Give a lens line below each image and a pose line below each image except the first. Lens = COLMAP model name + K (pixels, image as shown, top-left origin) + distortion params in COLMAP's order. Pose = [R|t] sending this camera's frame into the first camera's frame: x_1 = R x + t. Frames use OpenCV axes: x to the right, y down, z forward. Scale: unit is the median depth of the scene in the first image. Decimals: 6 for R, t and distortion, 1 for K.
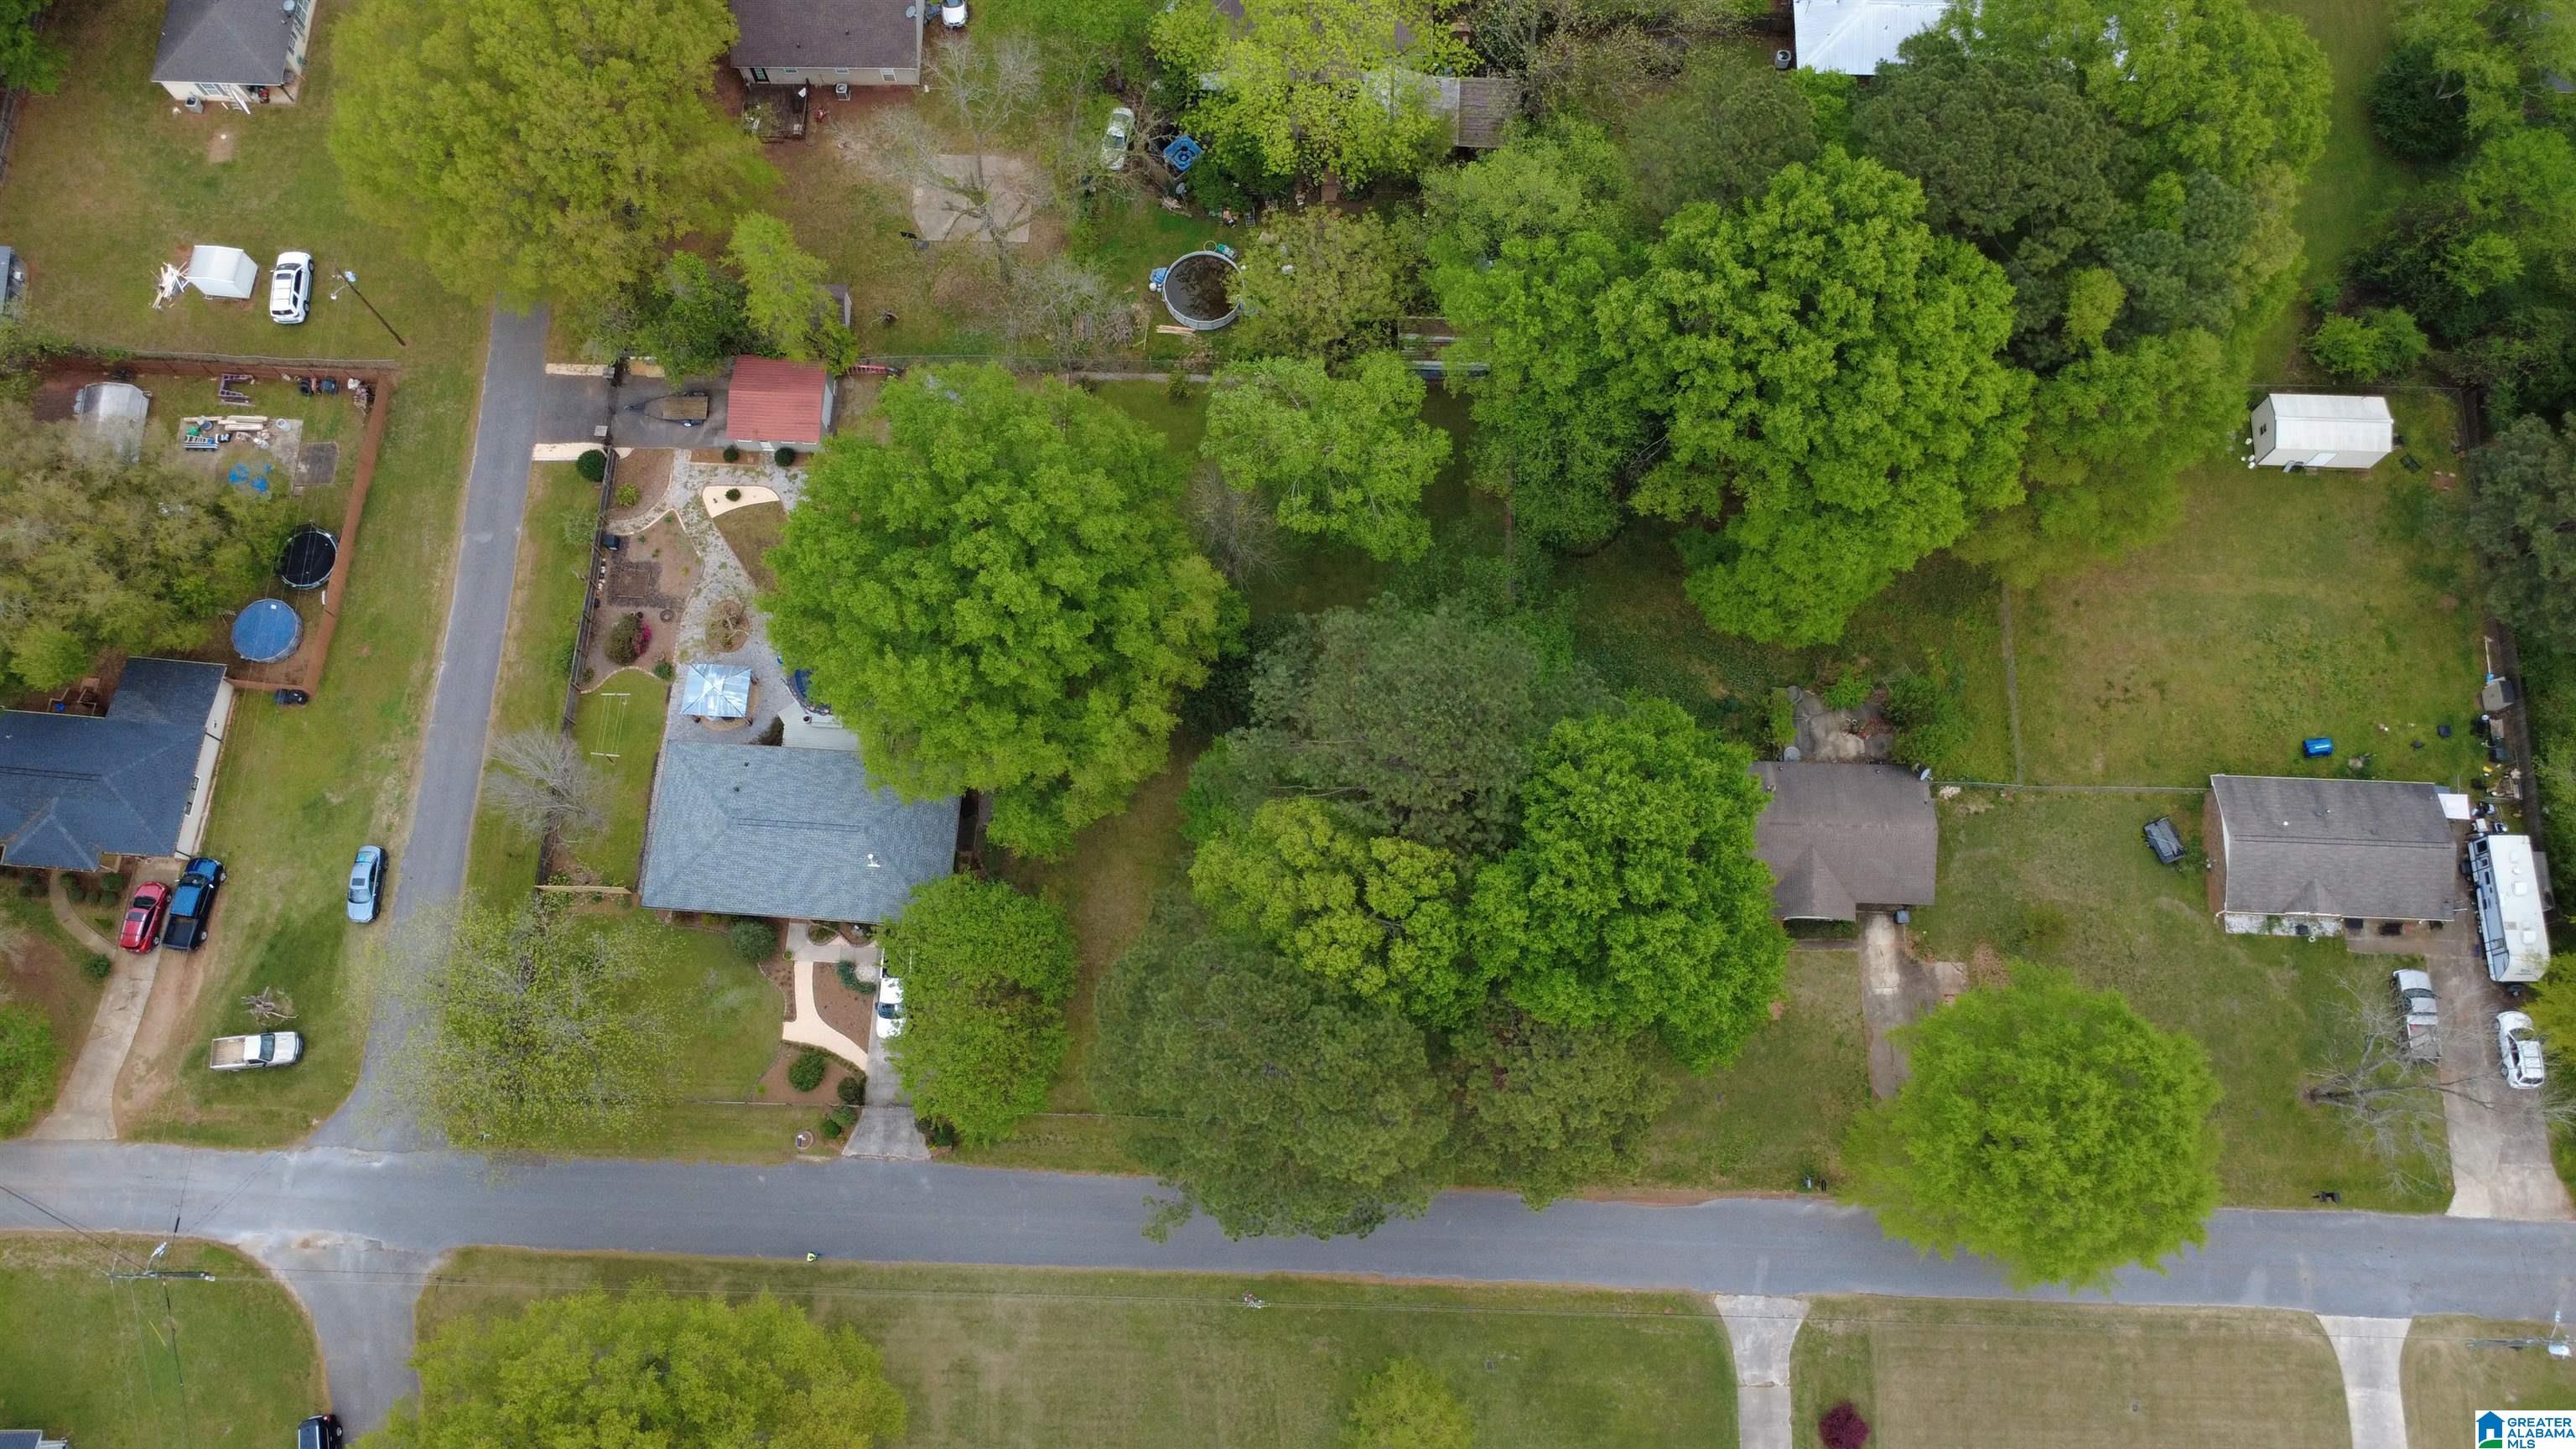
lens RADIAL K [[1938.8, 0, 1275.6], [0, 1938.8, 722.8], [0, 0, 1]] dist [0.007808, -0.005062]
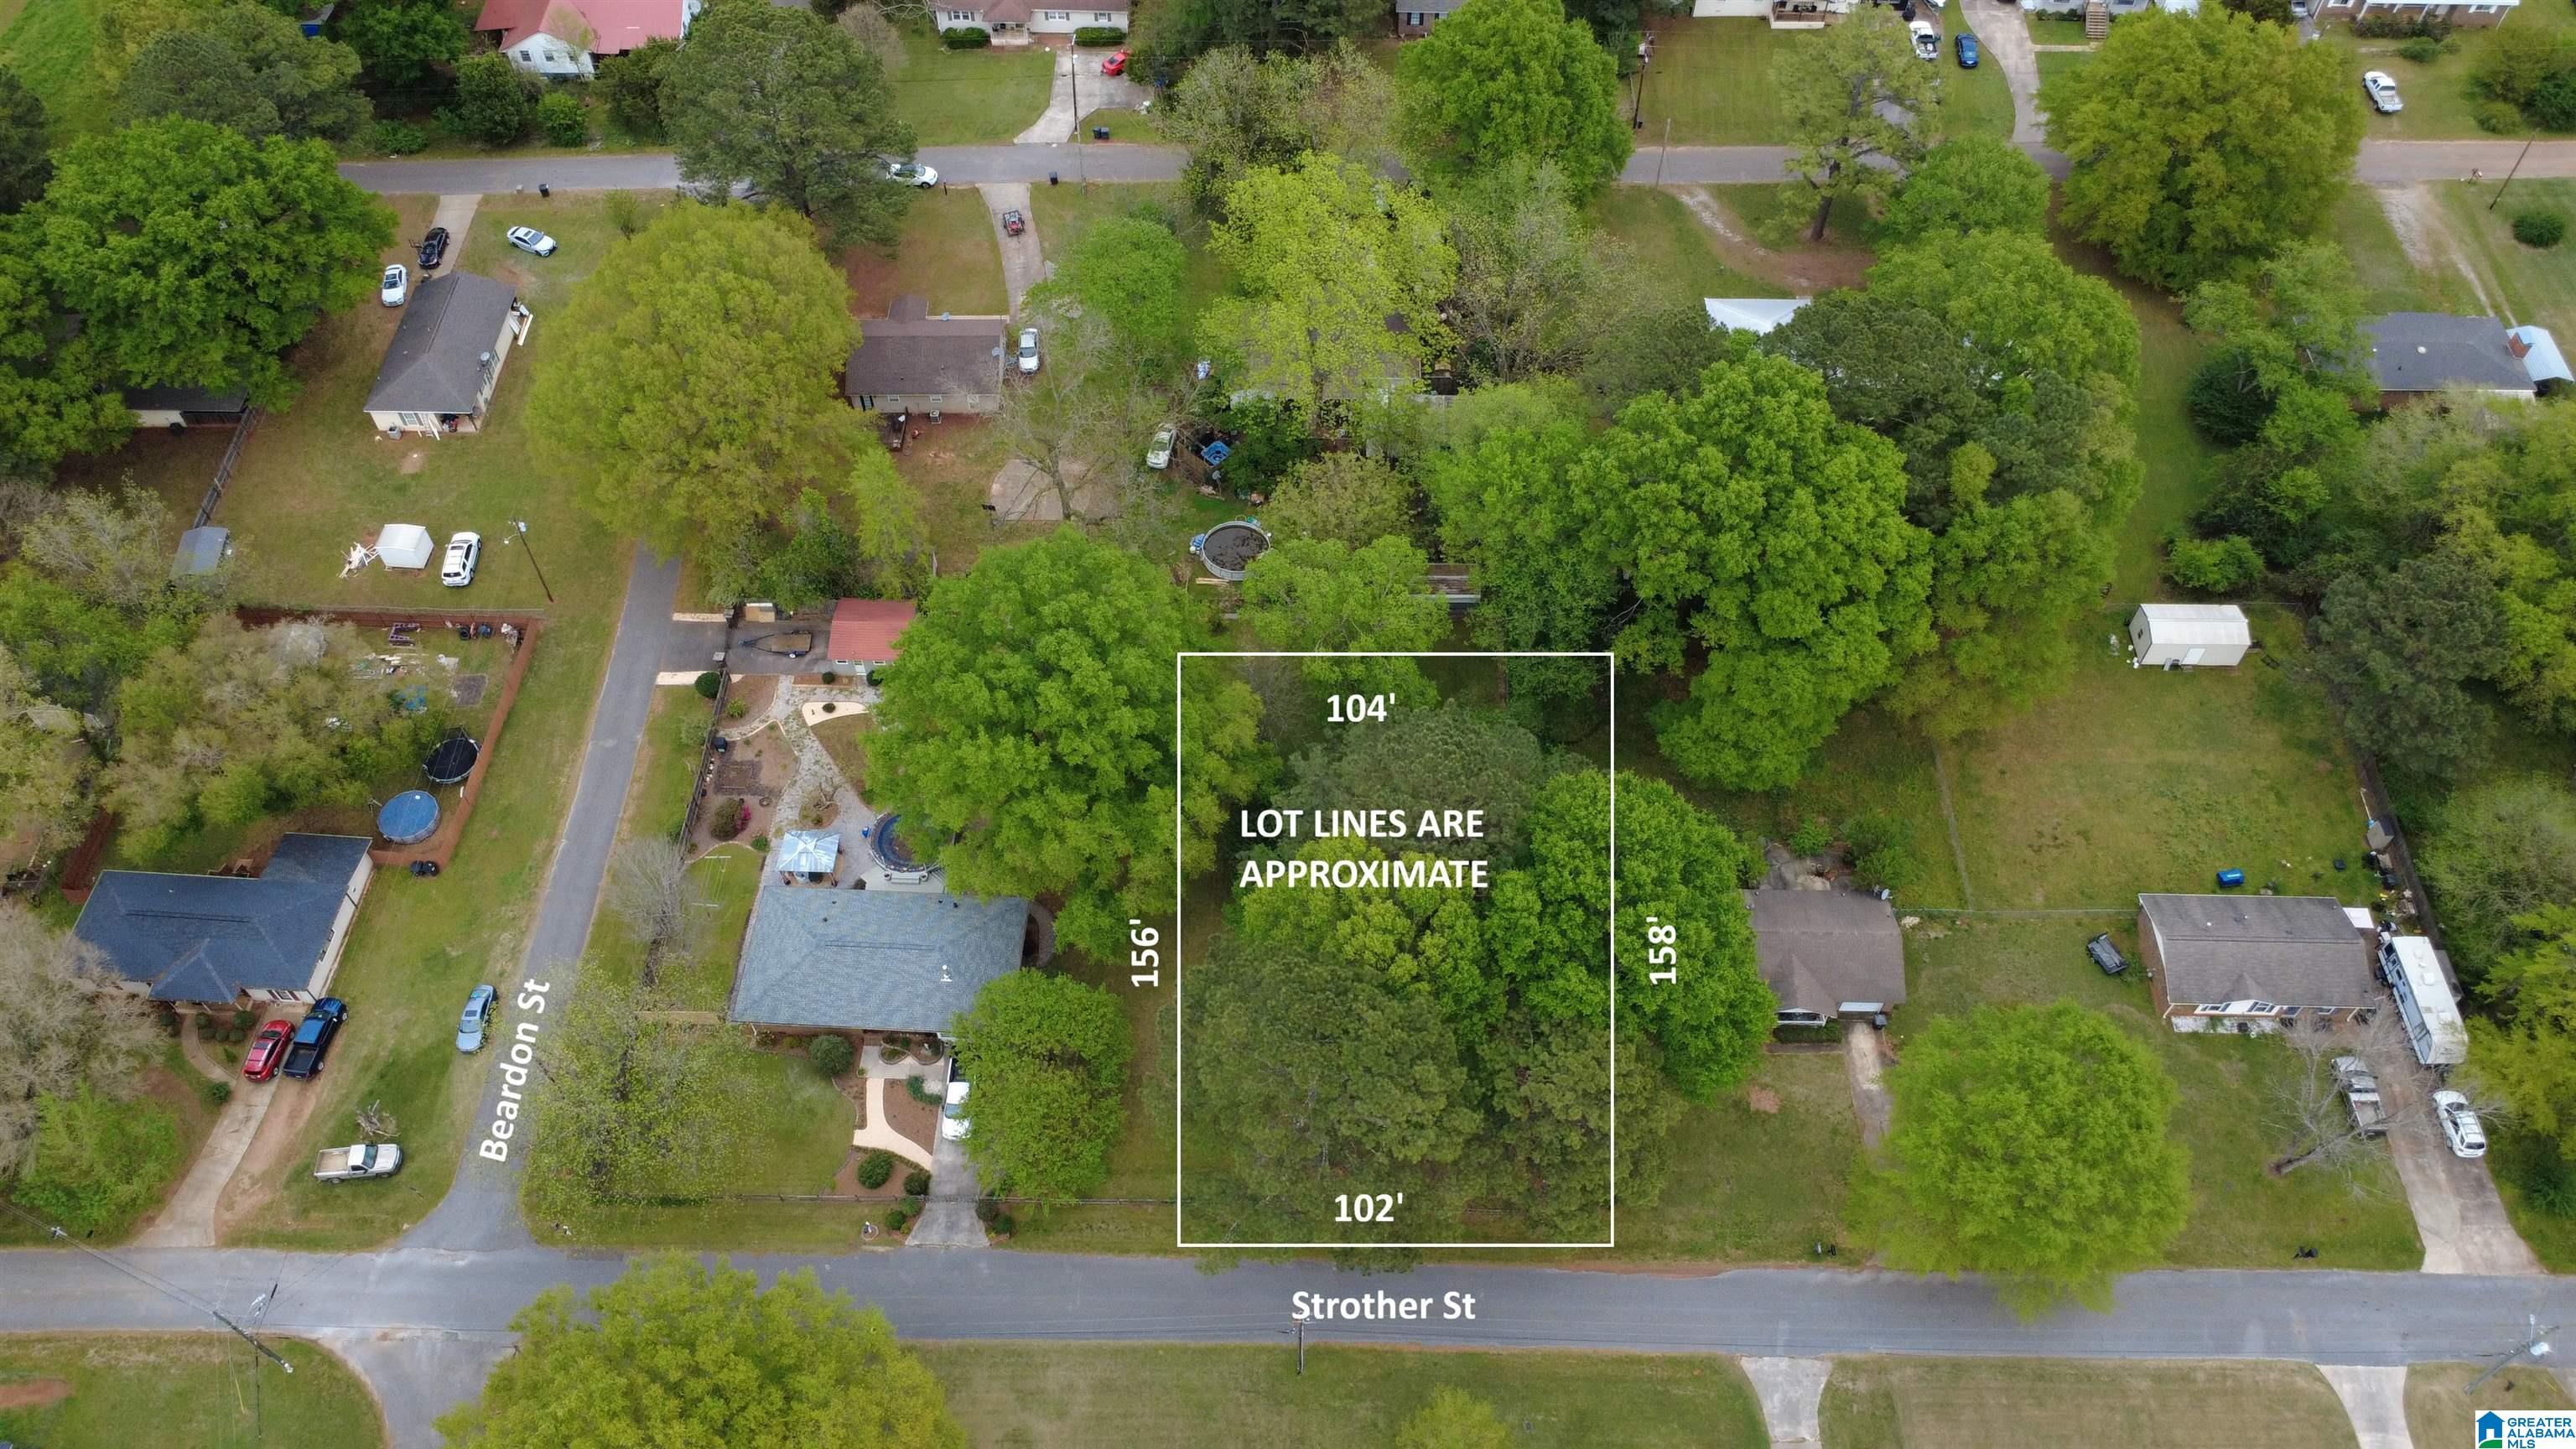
lens RADIAL K [[1938.8, 0, 1274.0], [0, 1938.8, 727.6], [0, 0, 1]] dist [0.007808, -0.005062]
pose [[0.999897, -0.008883, 0.011251, -0.031910], [0.012128, 0.942620, -0.333646, 0.311244], [-0.007641, 0.333748, 0.942631, -0.091385]]
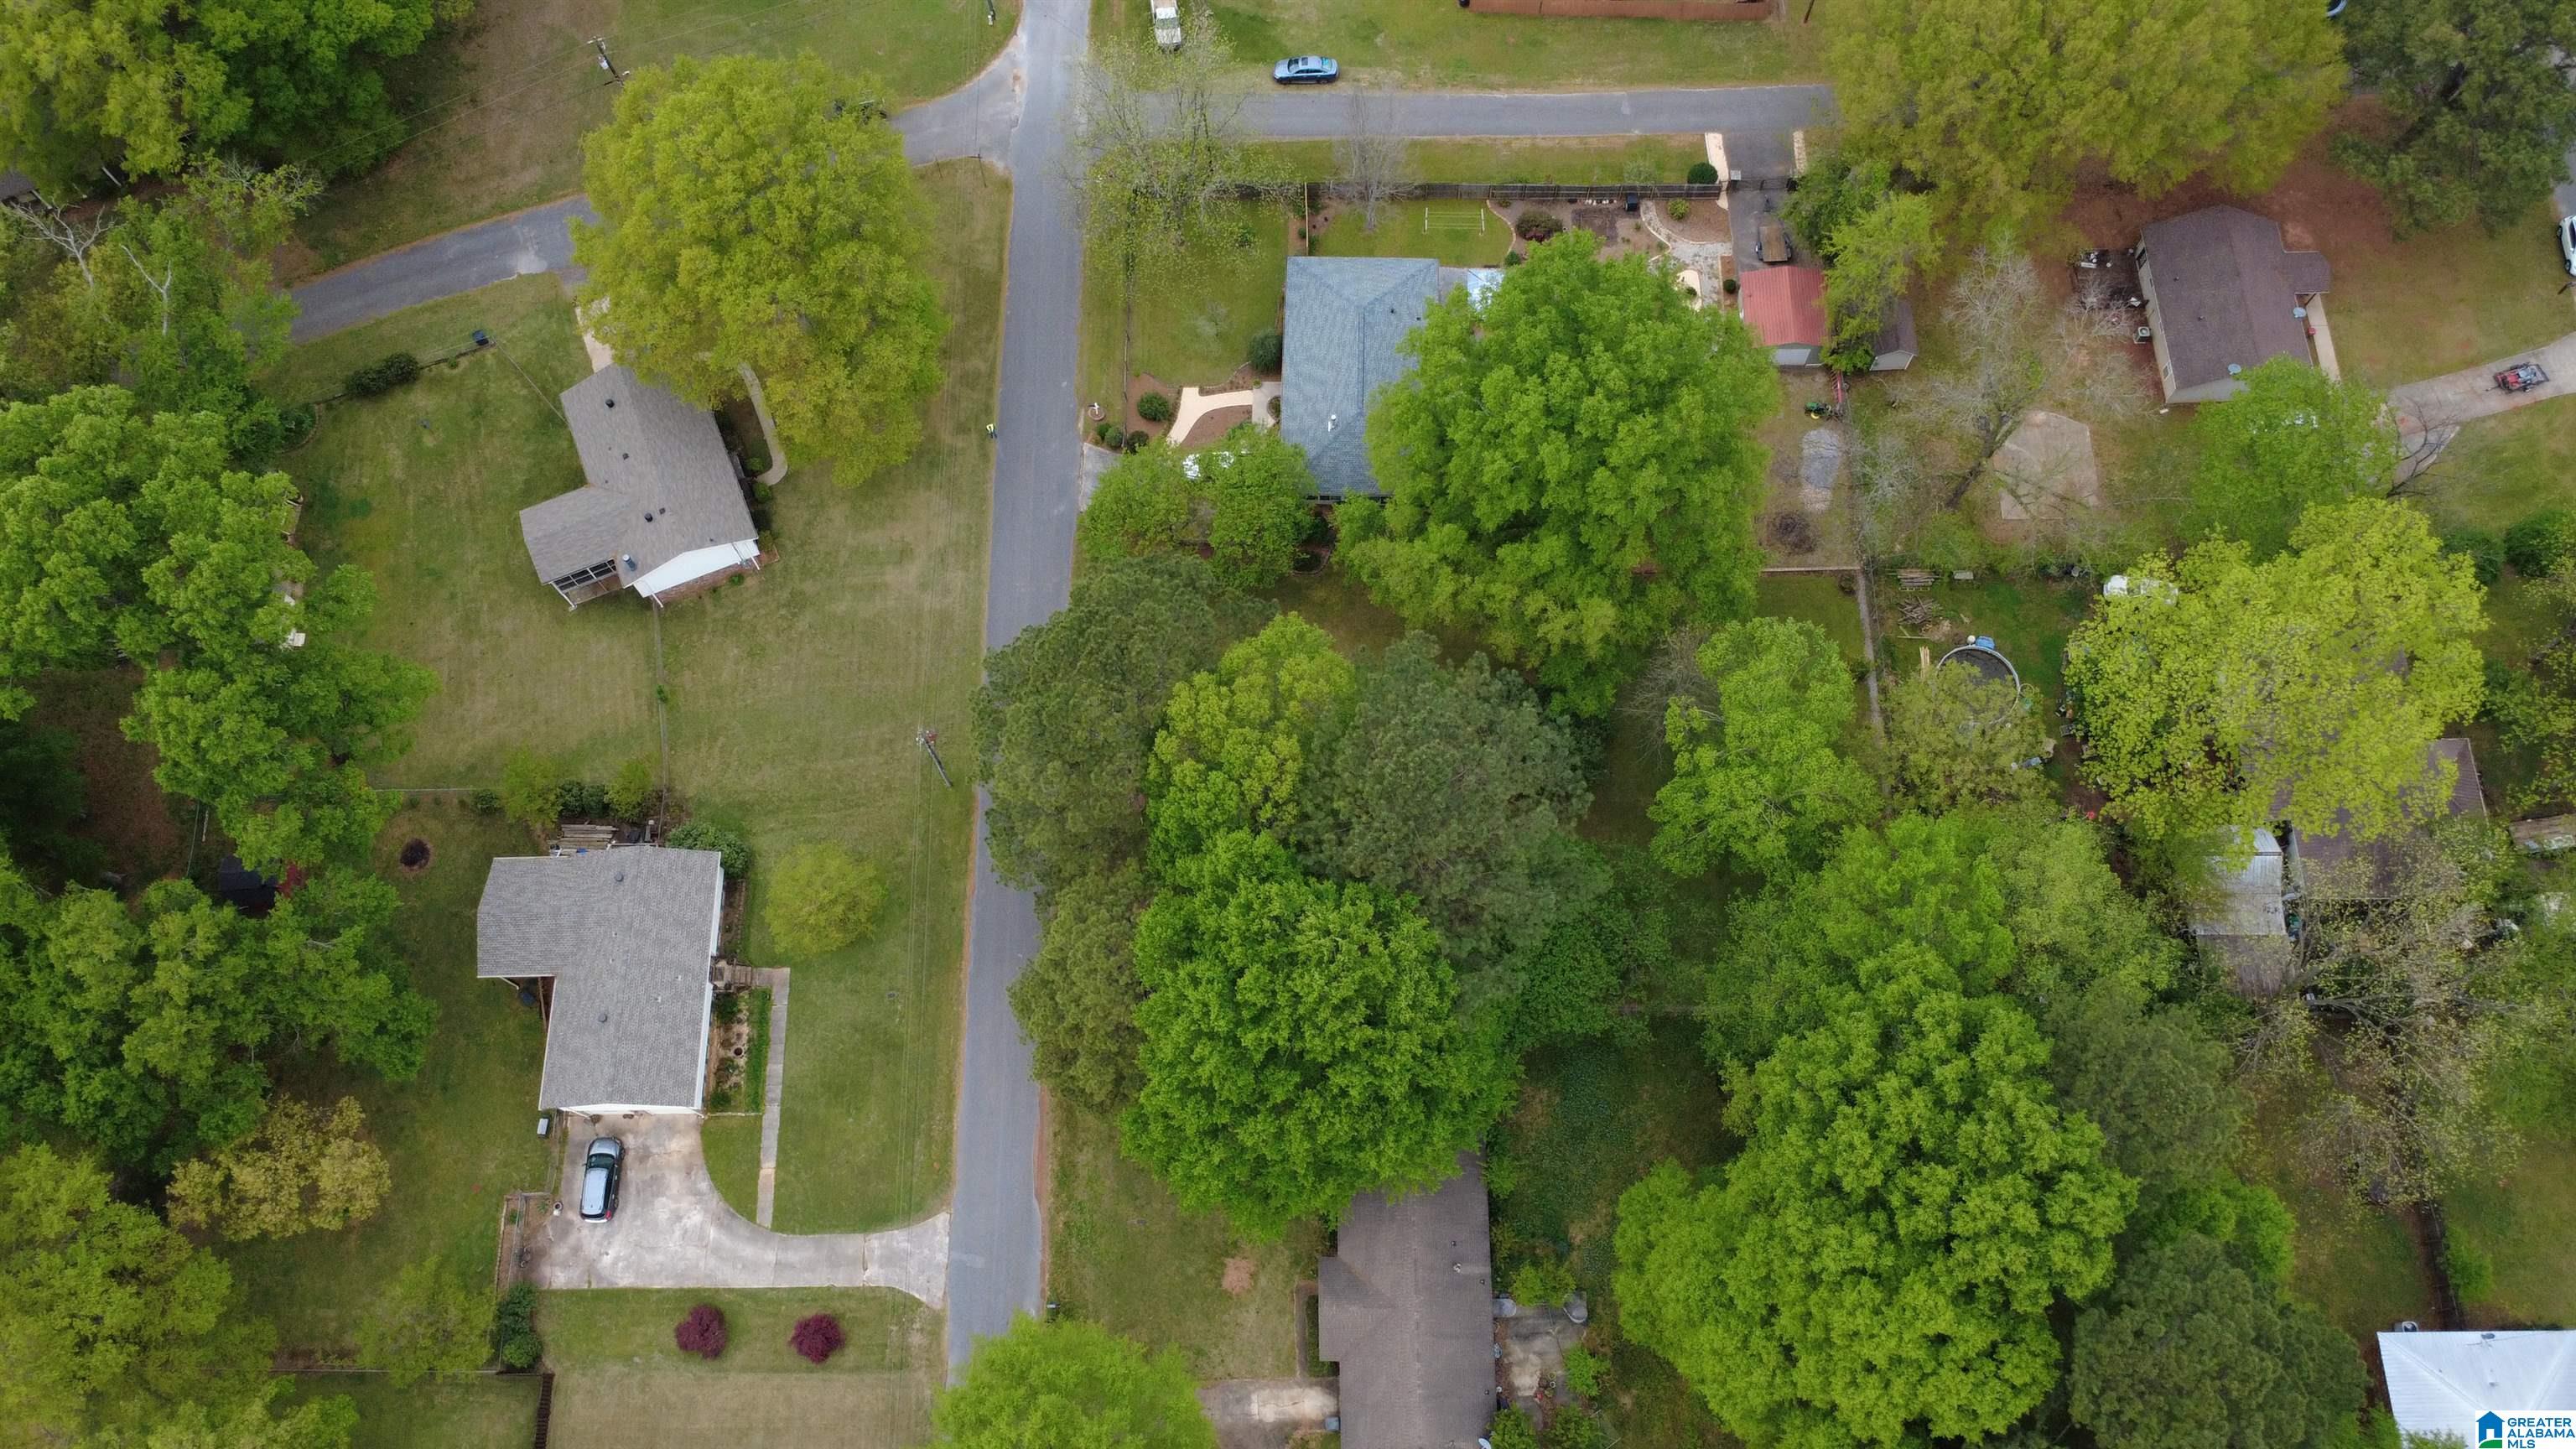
lens RADIAL K [[1938.8, 0, 1282.9], [0, 1938.8, 718.9], [0, 0, 1]] dist [0.007808, -0.005062]
pose [[0.039241, 0.935836, -0.350243, 0.336814], [-0.950276, 0.143317, 0.276471, -0.183861], [0.308928, 0.321979, 0.894926, 0.058353]]
